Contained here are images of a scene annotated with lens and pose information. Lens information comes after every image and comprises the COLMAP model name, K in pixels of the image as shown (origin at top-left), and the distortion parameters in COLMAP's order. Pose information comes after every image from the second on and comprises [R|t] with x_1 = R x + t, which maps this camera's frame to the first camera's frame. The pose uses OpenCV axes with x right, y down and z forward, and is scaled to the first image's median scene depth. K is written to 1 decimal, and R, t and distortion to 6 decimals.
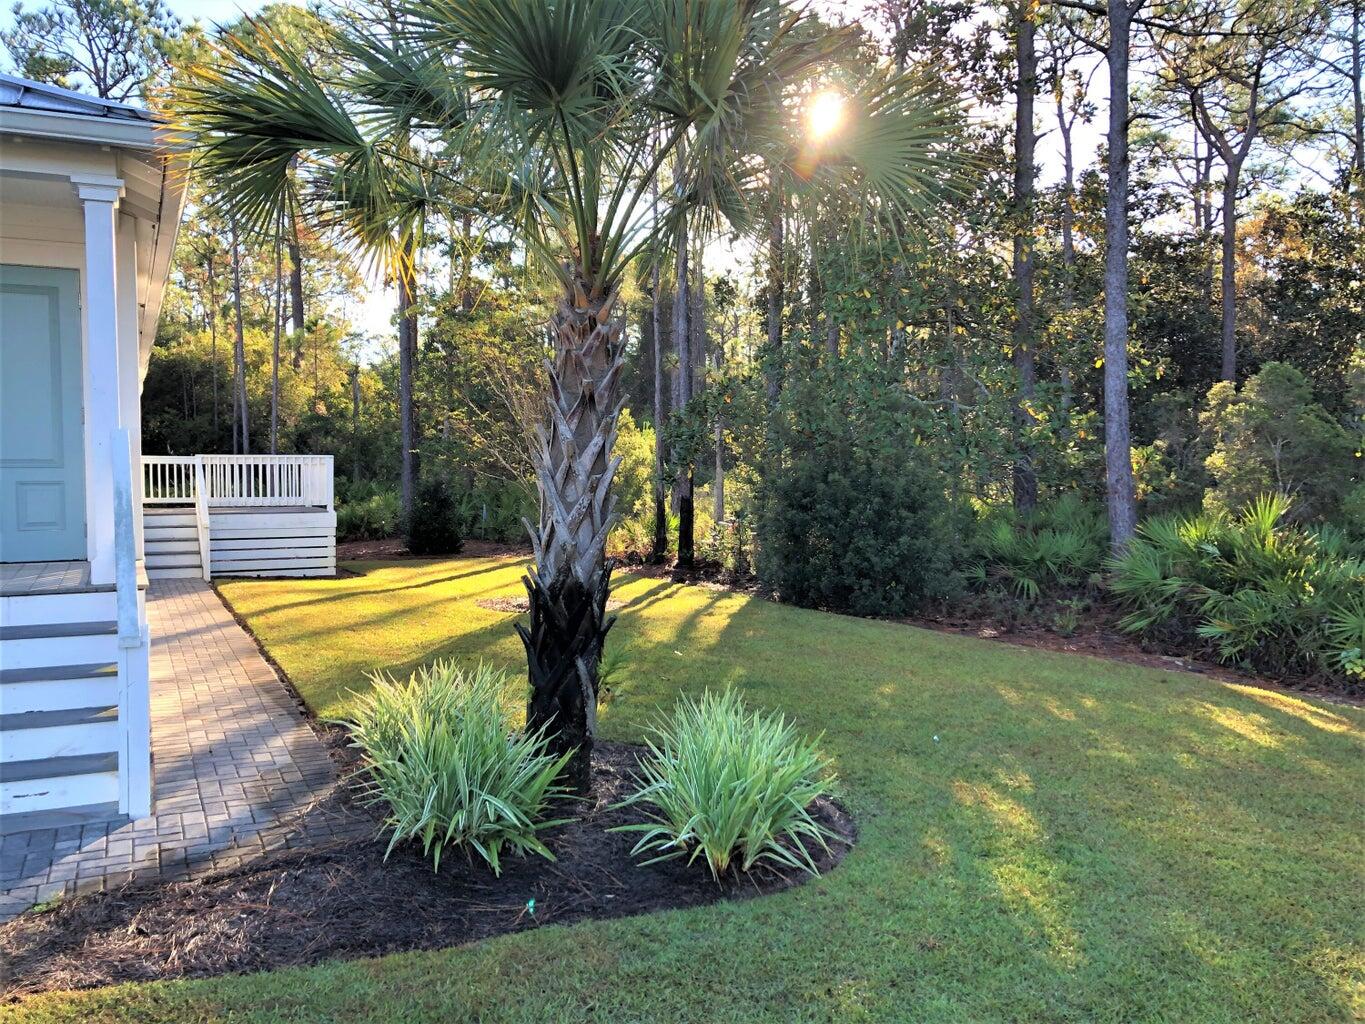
lens RADIAL K [[1114.9, 0, 674.7], [0, 1114.9, 506.9], [0, 0, 1]] dist [0.034223, -0.030537]
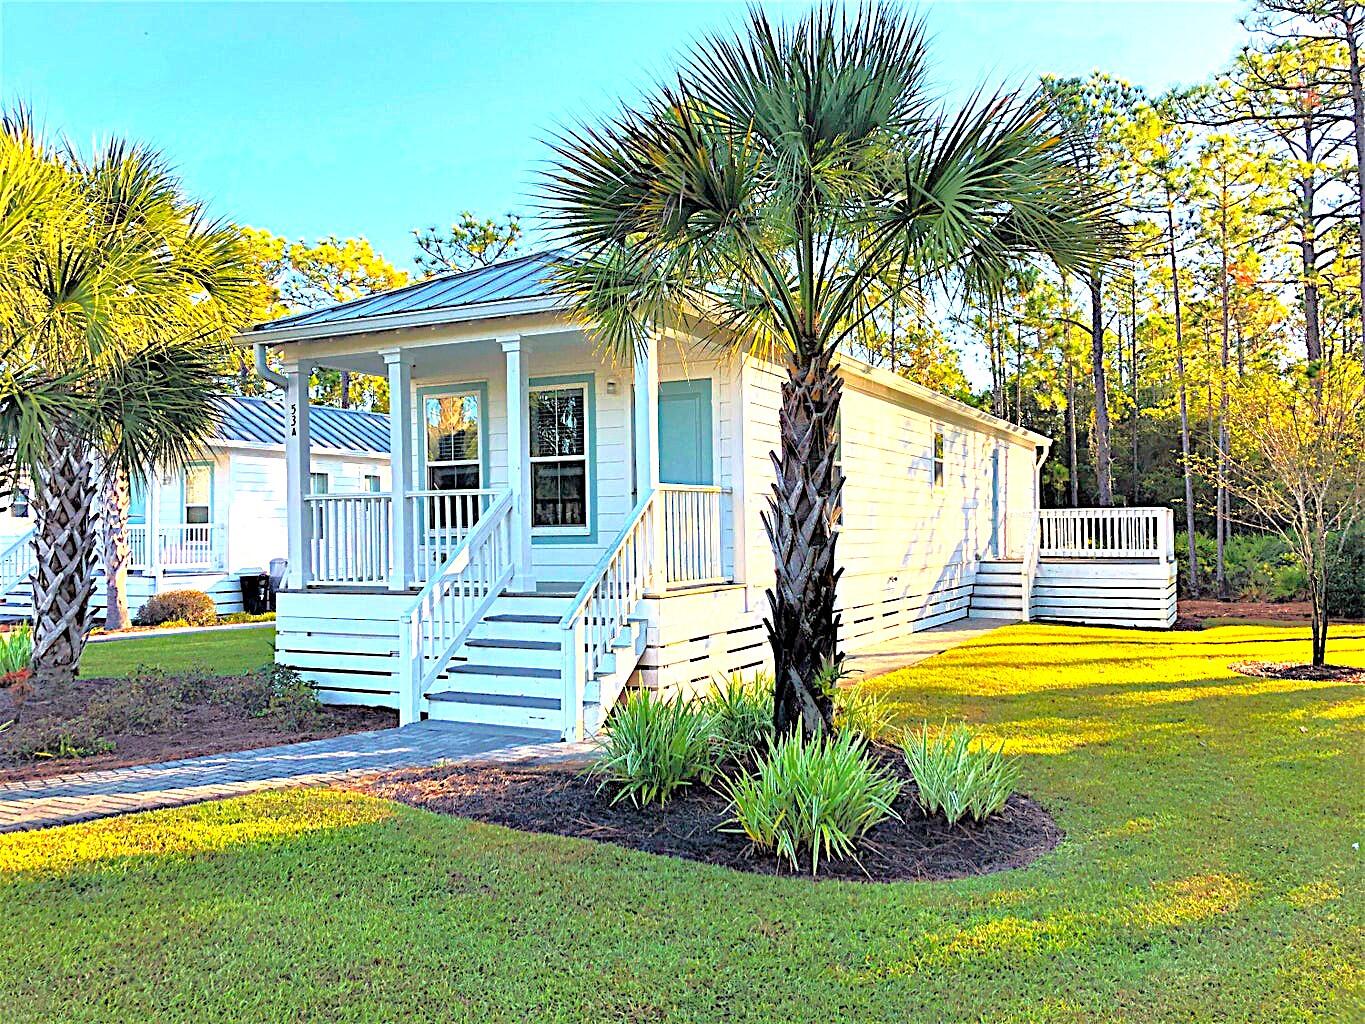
lens RADIAL K [[1114.9, 0, 687.6], [0, 1114.9, 523.7], [0, 0, 1]] dist [0.034223, -0.030537]
pose [[0.603320, -0.008457, -0.797454, 0.589513], [-0.021827, 0.999394, -0.027113, 0.011593], [0.797200, 0.033764, 0.602770, 0.142214]]
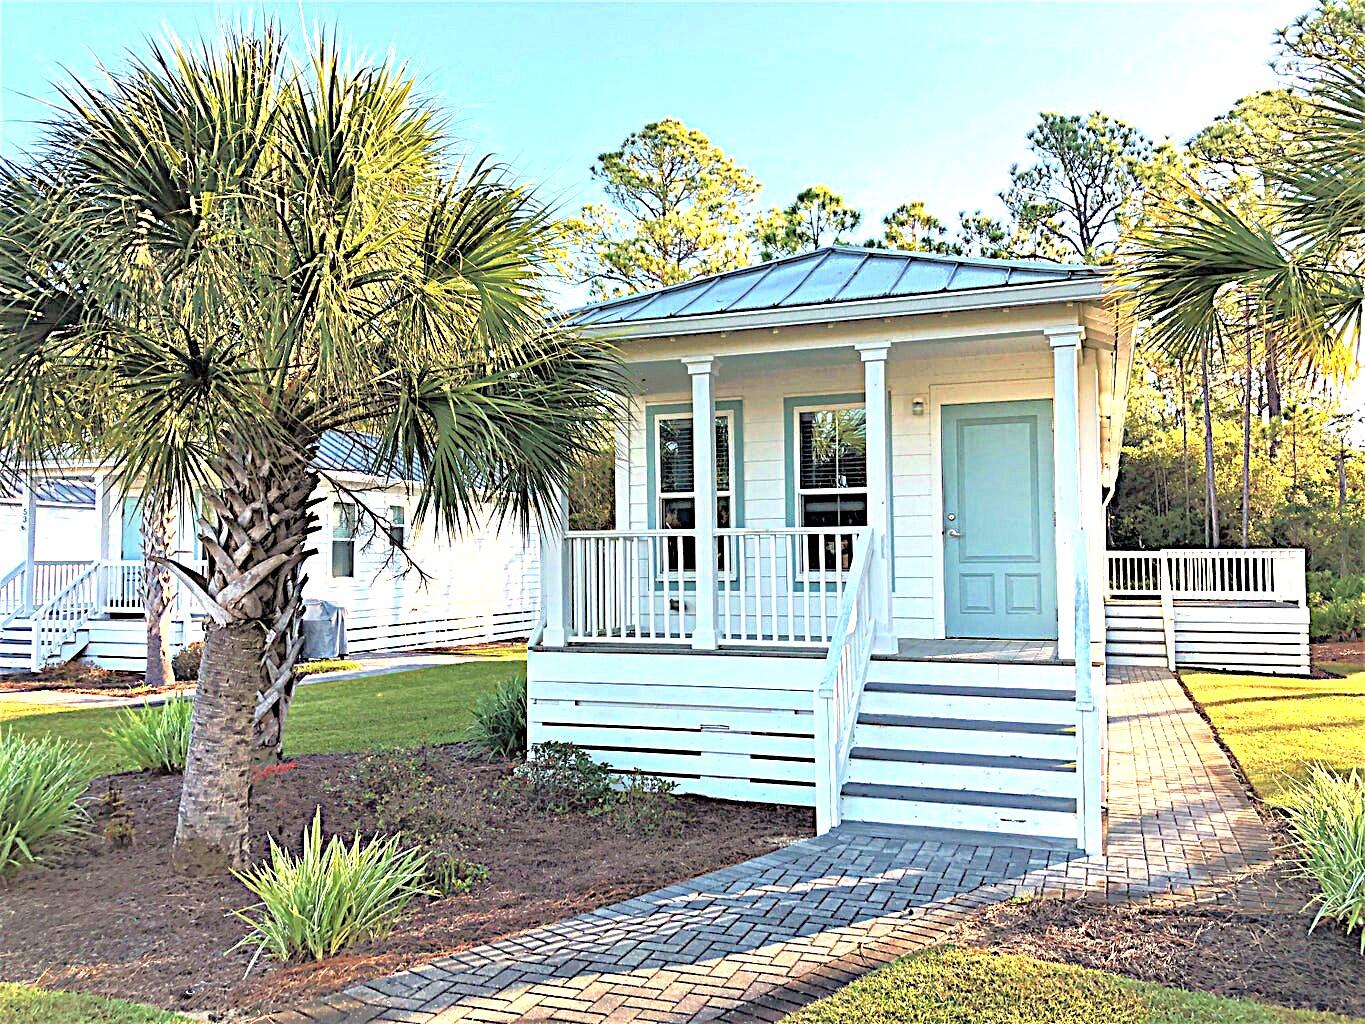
lens RADIAL K [[1114.9, 0, 688.7], [0, 1114.9, 515.7], [0, 0, 1]] dist [0.034223, -0.030537]
pose [[0.688647, -0.031980, -0.724391, 0.071533], [-0.023040, 0.997557, -0.065943, 0.003493], [0.724730, 0.062102, 0.686228, -0.106845]]
